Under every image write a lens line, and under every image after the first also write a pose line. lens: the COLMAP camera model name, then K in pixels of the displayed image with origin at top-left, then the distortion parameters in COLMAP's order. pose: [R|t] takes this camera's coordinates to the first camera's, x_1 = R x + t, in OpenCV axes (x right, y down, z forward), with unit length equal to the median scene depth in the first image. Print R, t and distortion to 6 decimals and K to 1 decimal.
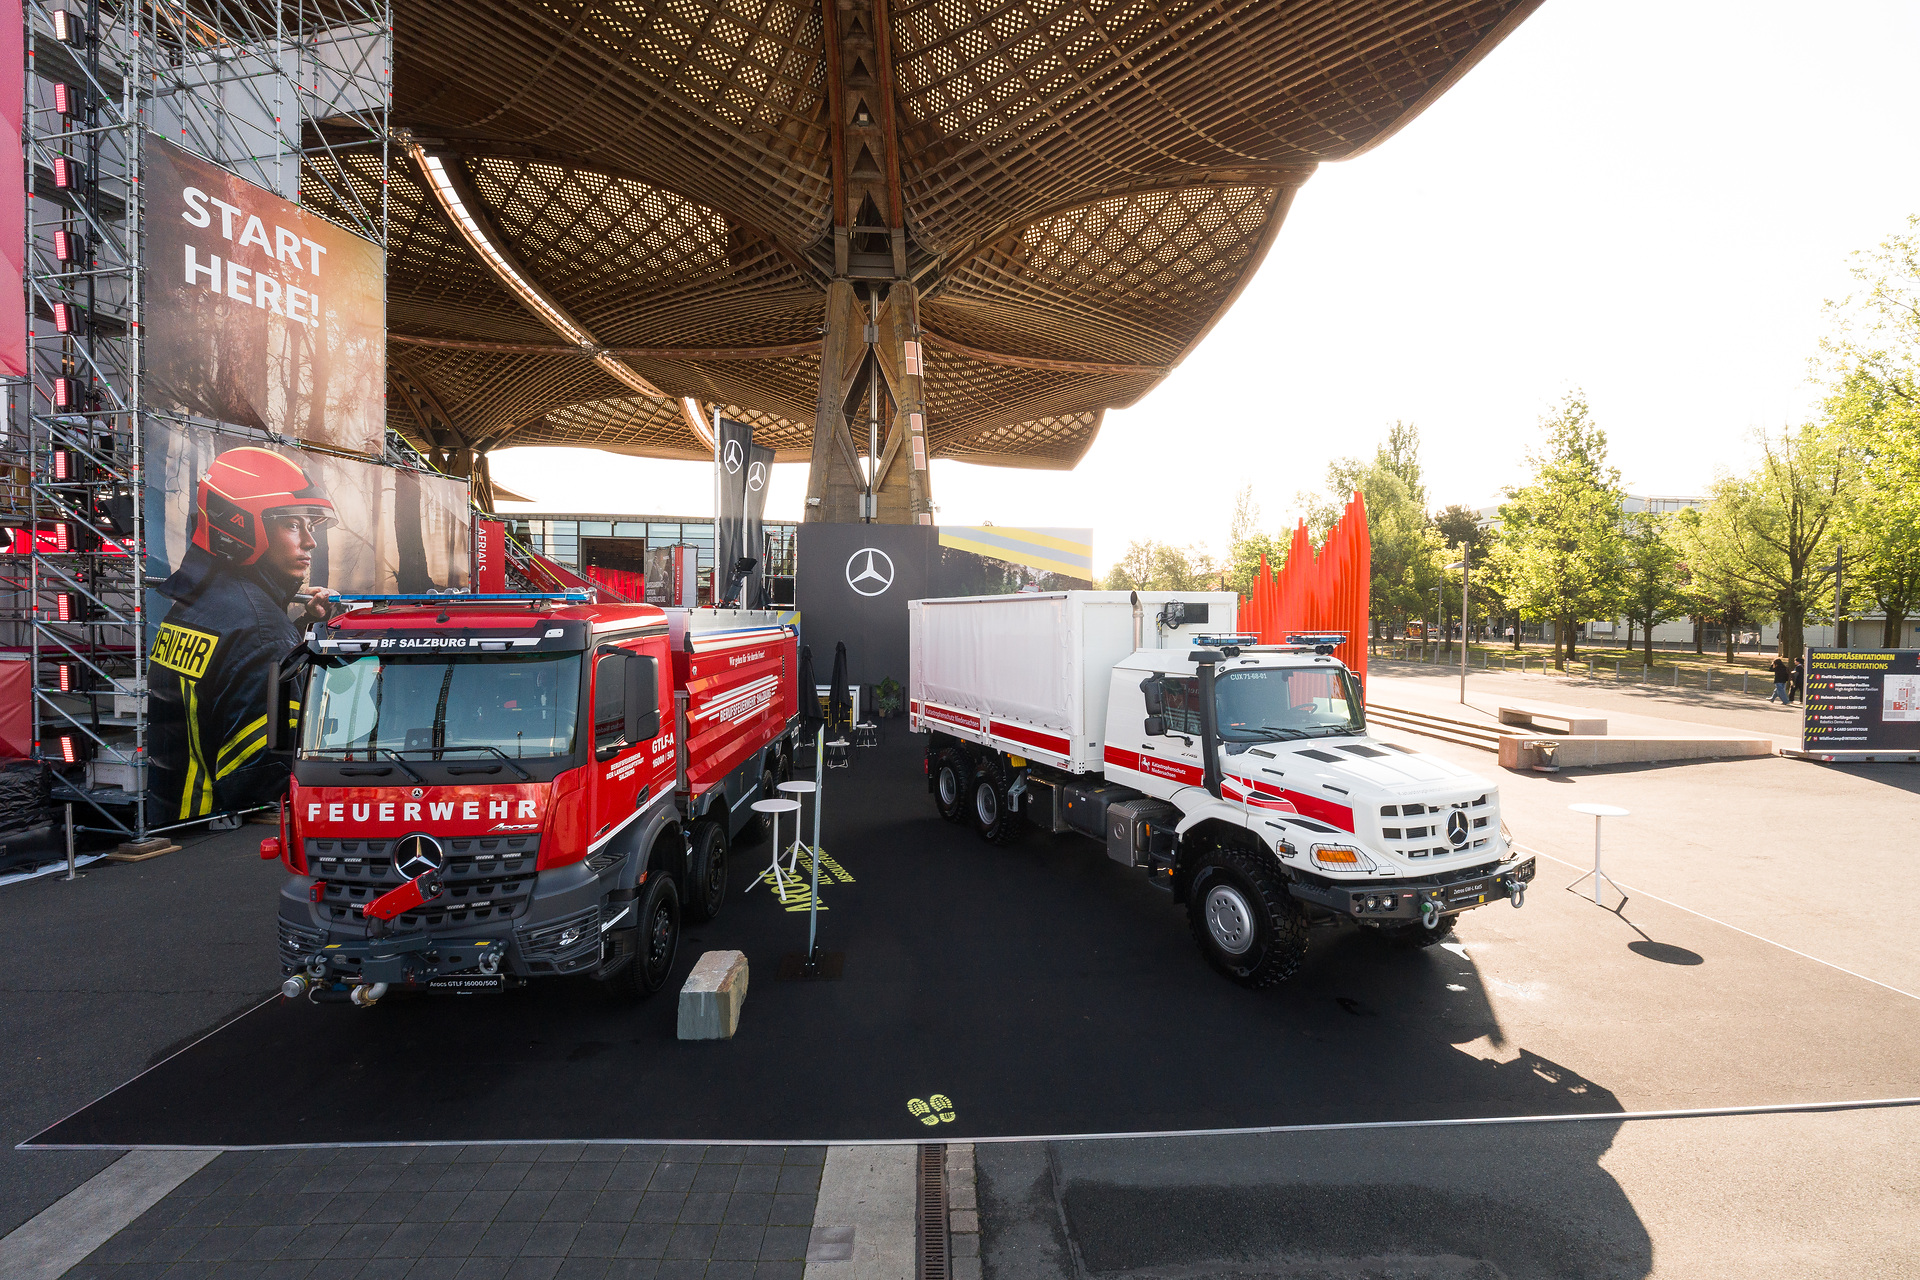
lens RADIAL K [[817.8, 0, 960.0], [0, 817.8, 640.0], [0, 0, 1]] dist [0.027808, -0.028490]
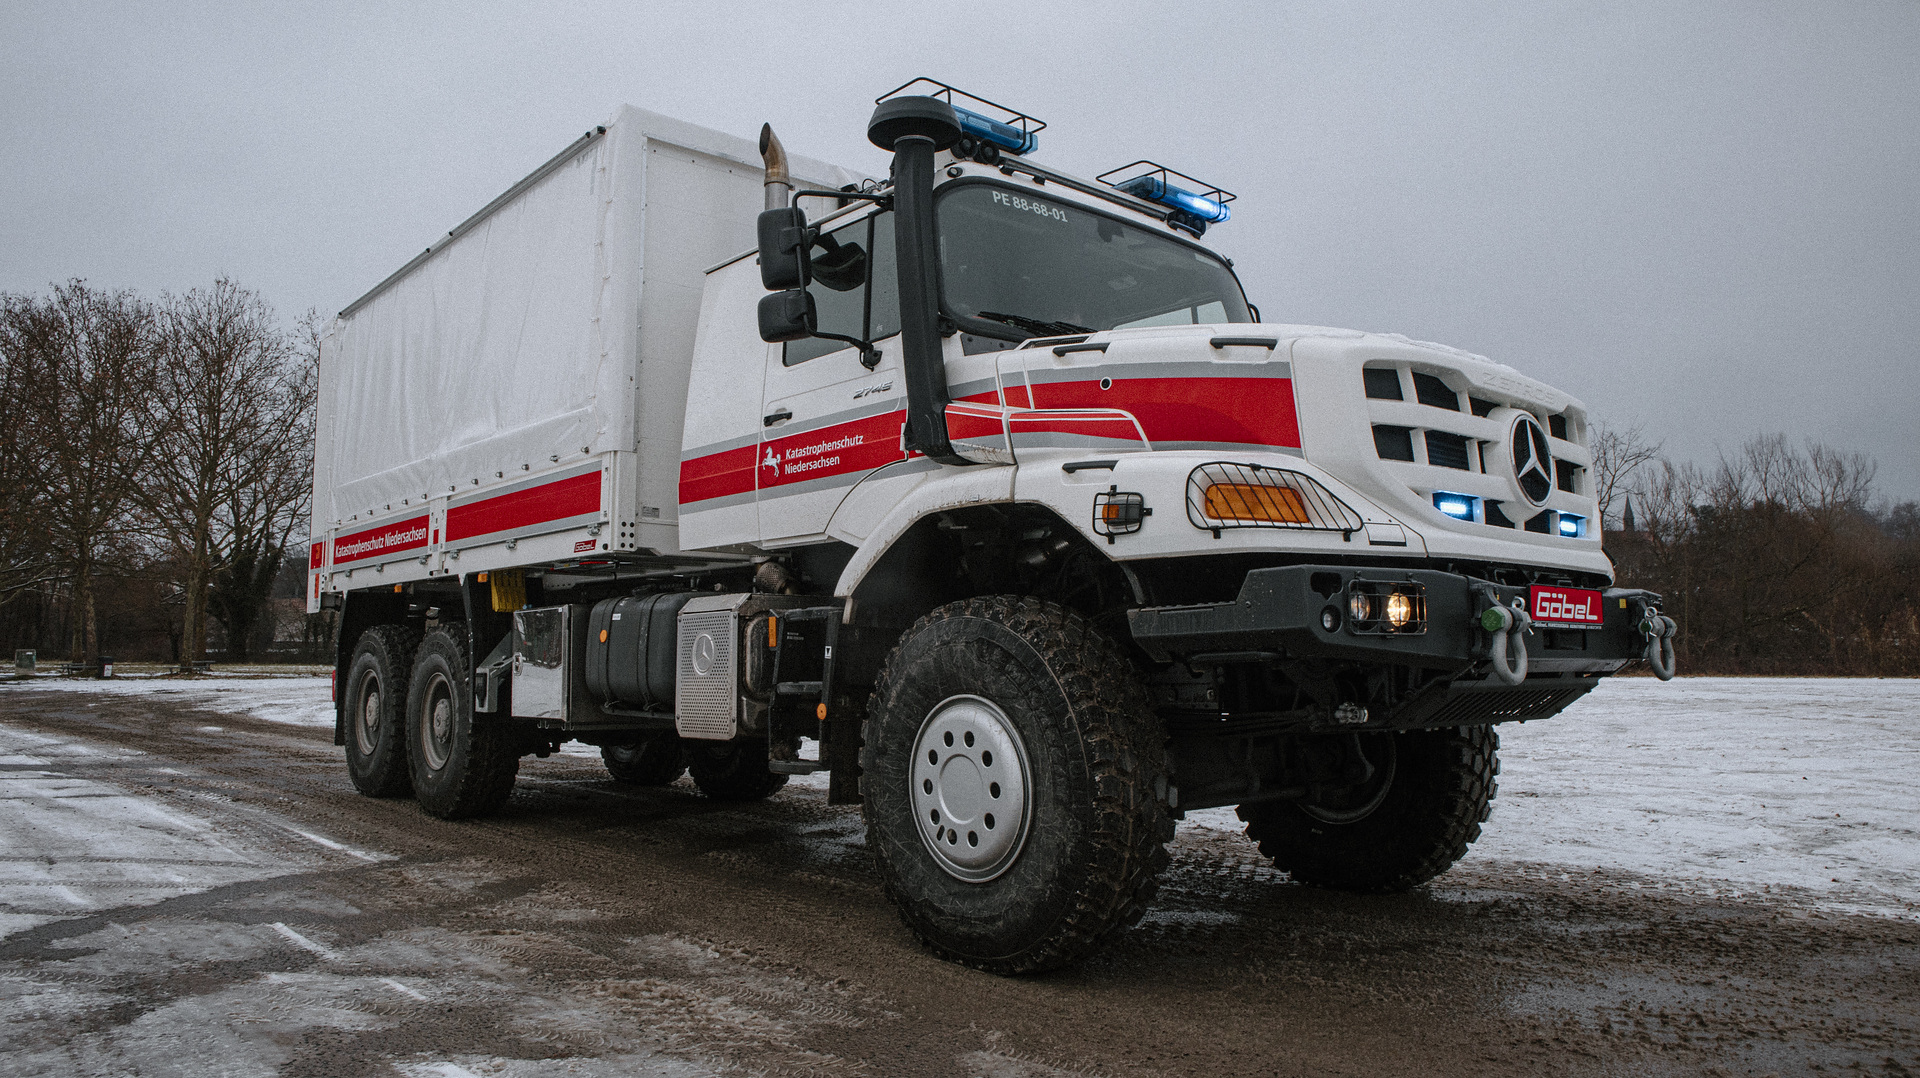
lens RADIAL K [[1325.1, 0, 960.0], [0, 1325.1, 539.0], [0, 0, 1]] dist [-0.055457, -0.000388]
pose [[0.961085, 0.023234, 0.275275, 0.185568], [0.010142, 0.992818, -0.119206, 0.343275], [-0.276067, 0.117359, 0.953946, 0.506822]]
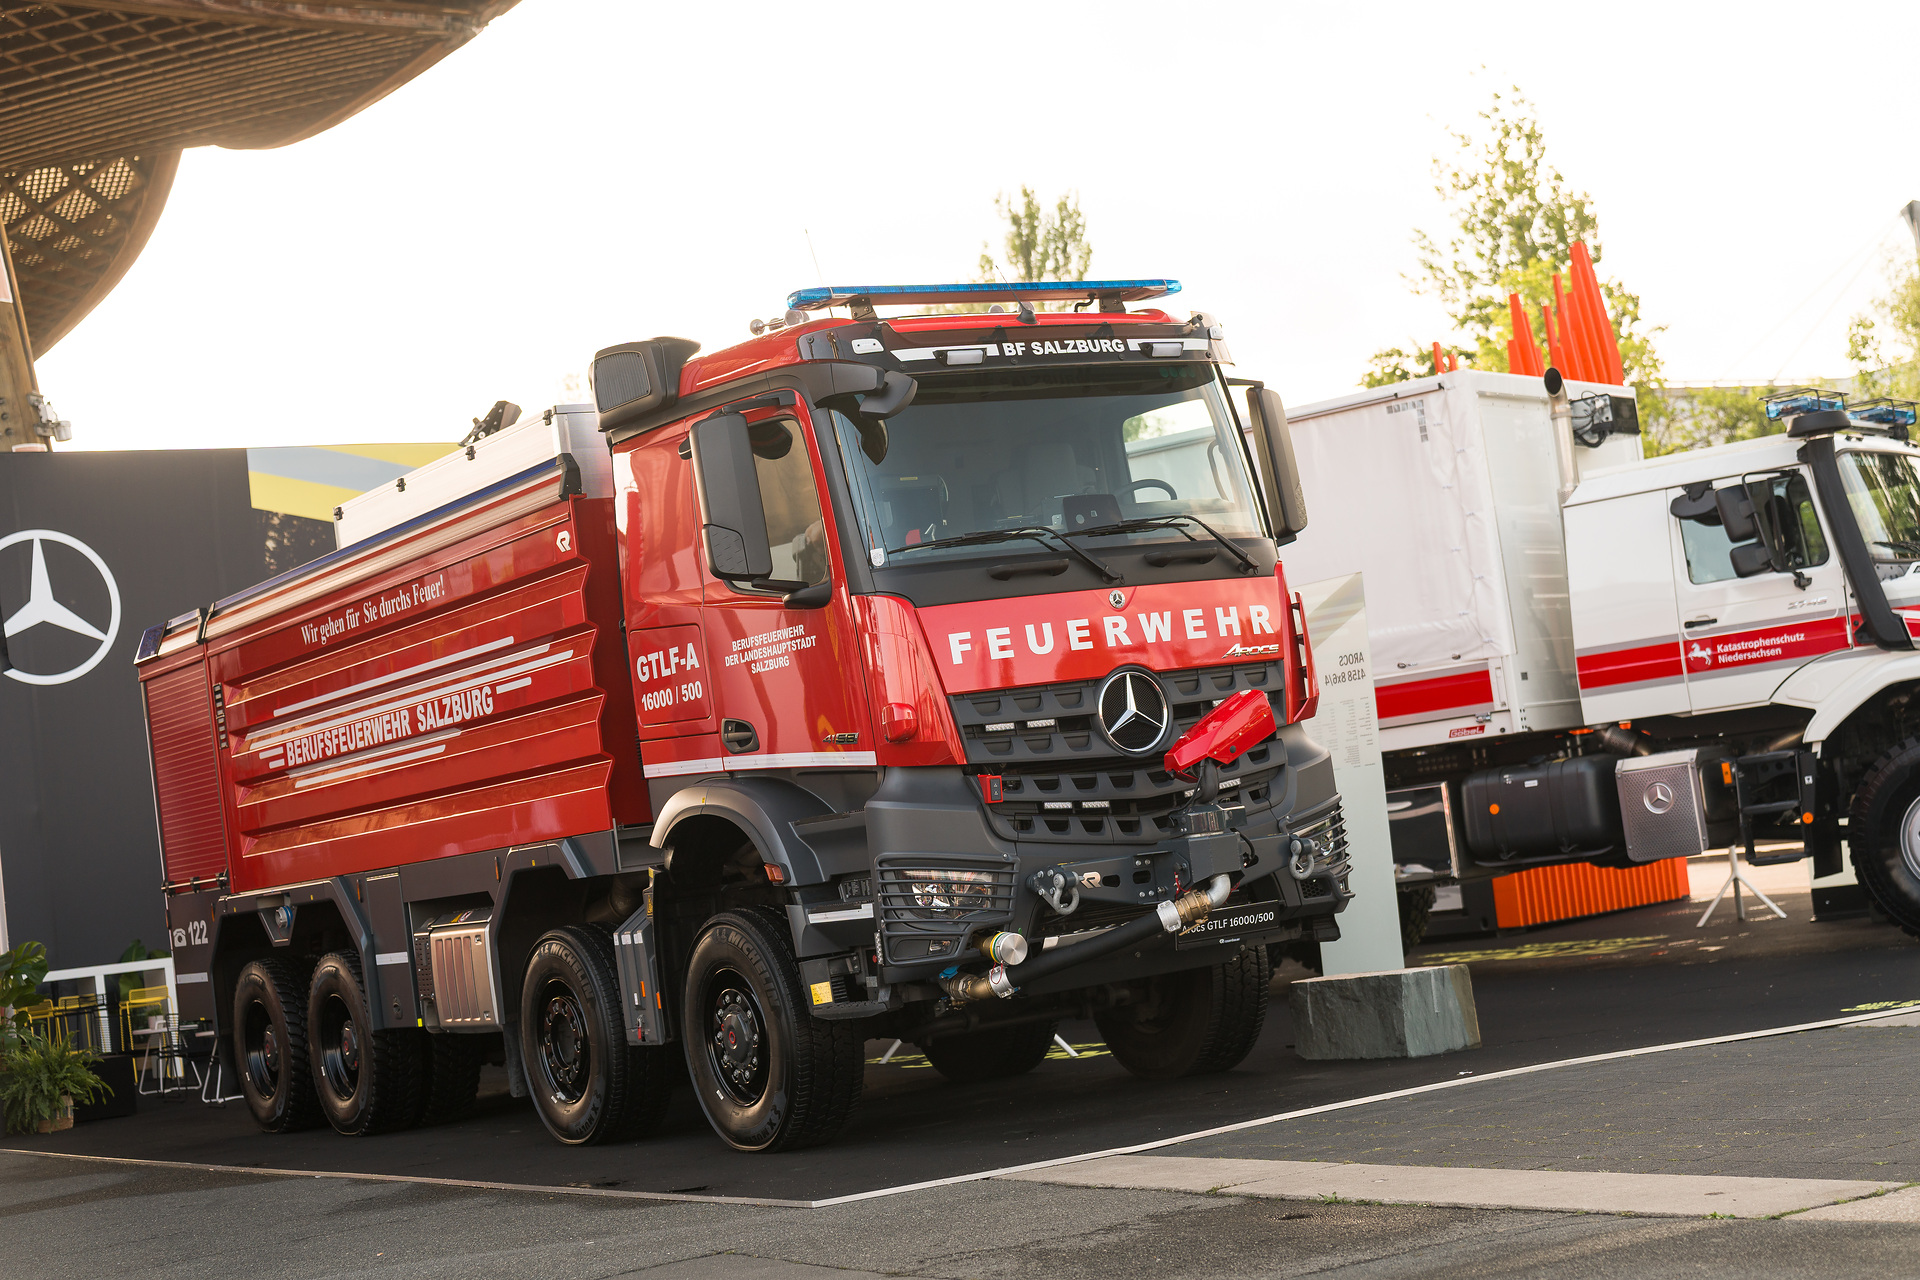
lens RADIAL K [[3103.2, 0, 960.0], [0, 3103.2, 640.0], [0, 0, 1]] dist [0.015196, 0.060114]
pose [[0.866934, -0.076936, 0.492449, -1.567041], [0.139788, 0.985892, -0.092062, 0.342631], [-0.478419, 0.148650, 0.865459, -0.696689]]
